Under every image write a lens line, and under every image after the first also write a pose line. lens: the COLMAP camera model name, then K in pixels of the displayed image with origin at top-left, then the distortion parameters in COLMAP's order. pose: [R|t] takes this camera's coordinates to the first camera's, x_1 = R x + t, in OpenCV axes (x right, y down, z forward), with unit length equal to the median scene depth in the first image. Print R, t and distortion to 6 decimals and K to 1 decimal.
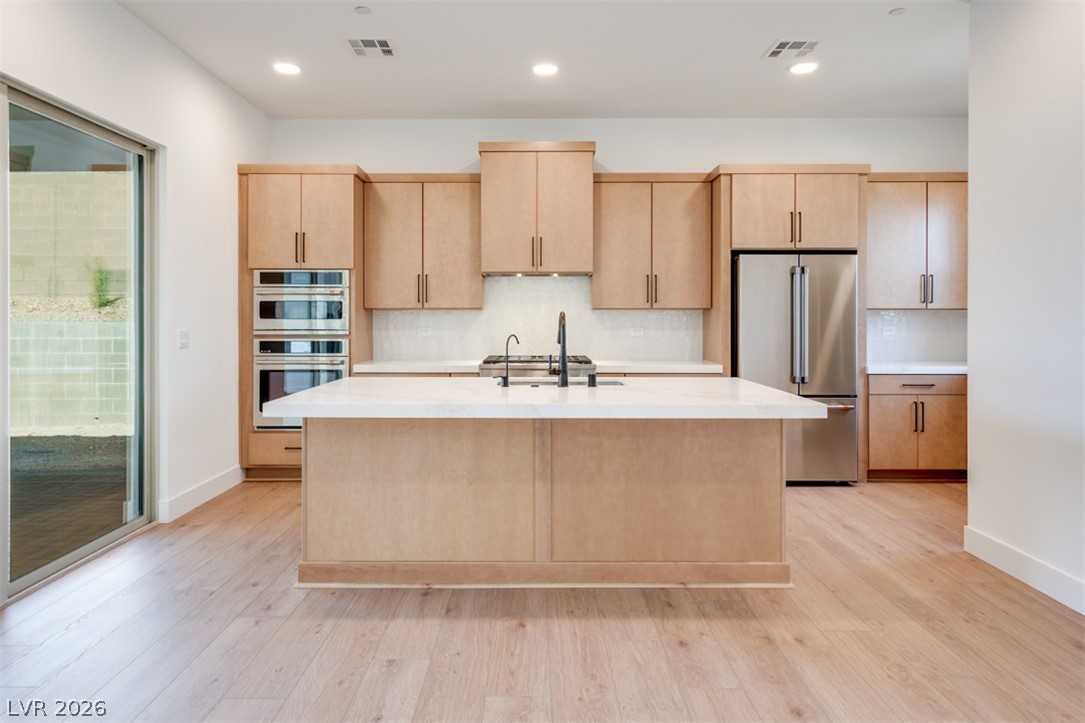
lens RADIAL K [[649.4, 0, 533.1], [0, 649.4, 316.8], [0, 0, 1]] dist [0.005159, -0.000549]
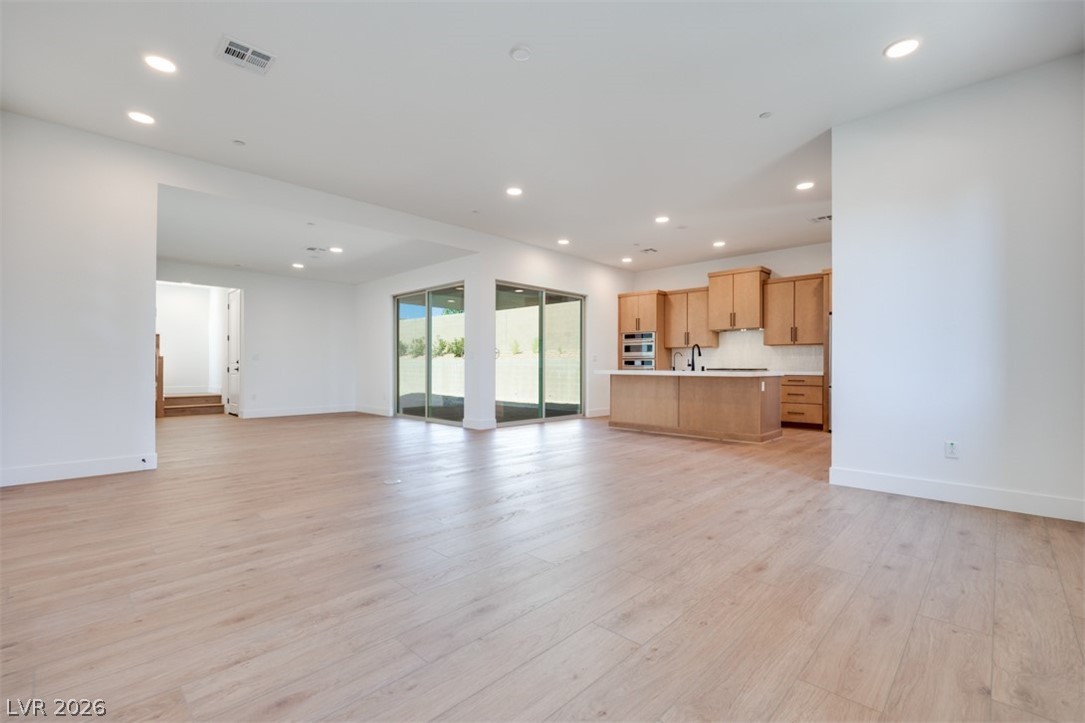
lens RADIAL K [[475.7, 0, 542.6], [0, 475.7, 364.5], [0, 0, 1]] dist [-0.008271, -0.000430]
pose [[0.724453, -0.000361, -0.689324, 0.663849], [-0.003611, 0.999984, -0.004318, 0.062022], [0.689315, 0.005617, 0.724440, -0.620893]]
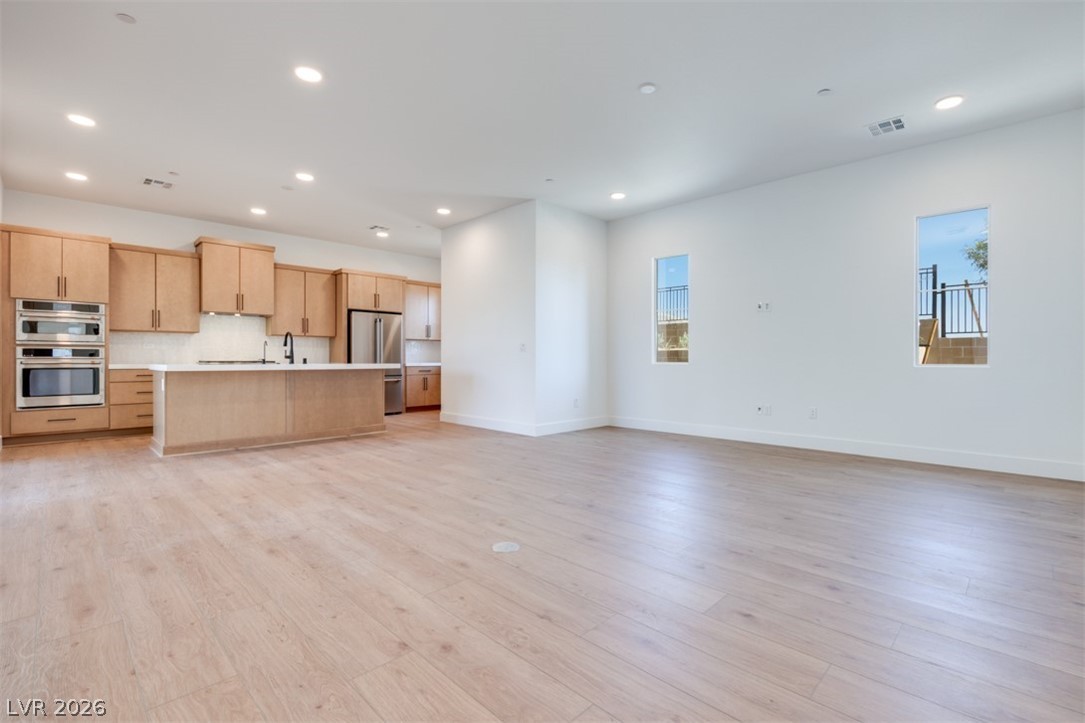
lens RADIAL K [[487.2, 0, 559.2], [0, 487.2, 359.1], [0, 0, 1]] dist [-0.006967, -0.001694]
pose [[0.688097, -0.000978, 0.725618, -0.376110], [0.000494, 0.999999, 0.000879, 0.060790], [-0.725619, -0.000247, 0.688097, -0.603381]]
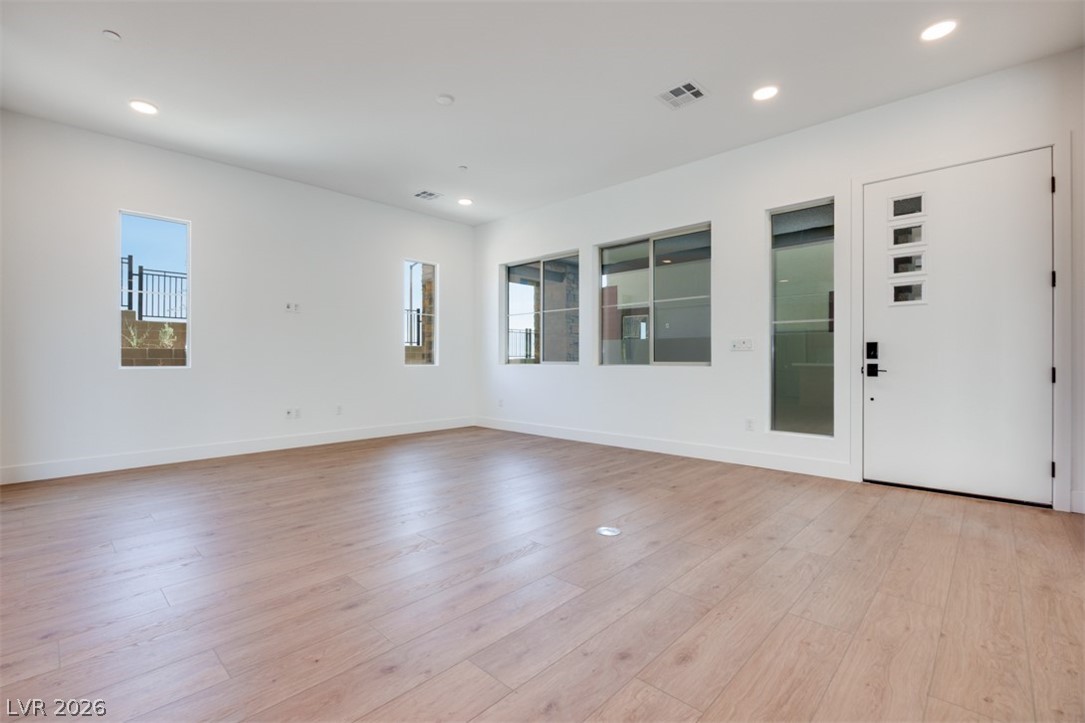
lens RADIAL K [[487.2, 0, 522.0], [0, 487.2, 360.7], [0, 0, 1]] dist [-0.006967, -0.001694]
pose [[-0.717971, 0.000452, 0.696072, -0.365394], [0.001418, 0.999999, 0.000812, 0.059901], [-0.696071, 0.001570, -0.717971, 0.248194]]
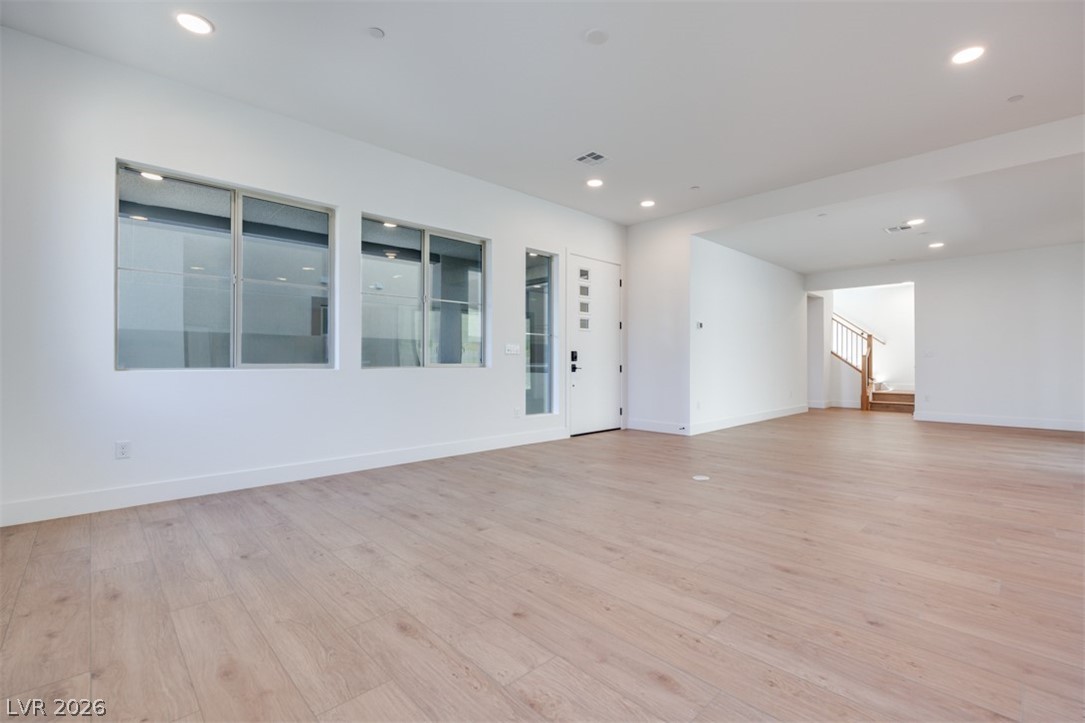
lens RADIAL K [[487.2, 0, 572.0], [0, 487.2, 358.3], [0, 0, 1]] dist [-0.006967, -0.001694]
pose [[-0.700101, -0.007154, -0.714008, 0.669790], [-0.001565, 0.999963, -0.008485, 0.061390], [0.714042, -0.004822, -0.700086, 0.196145]]
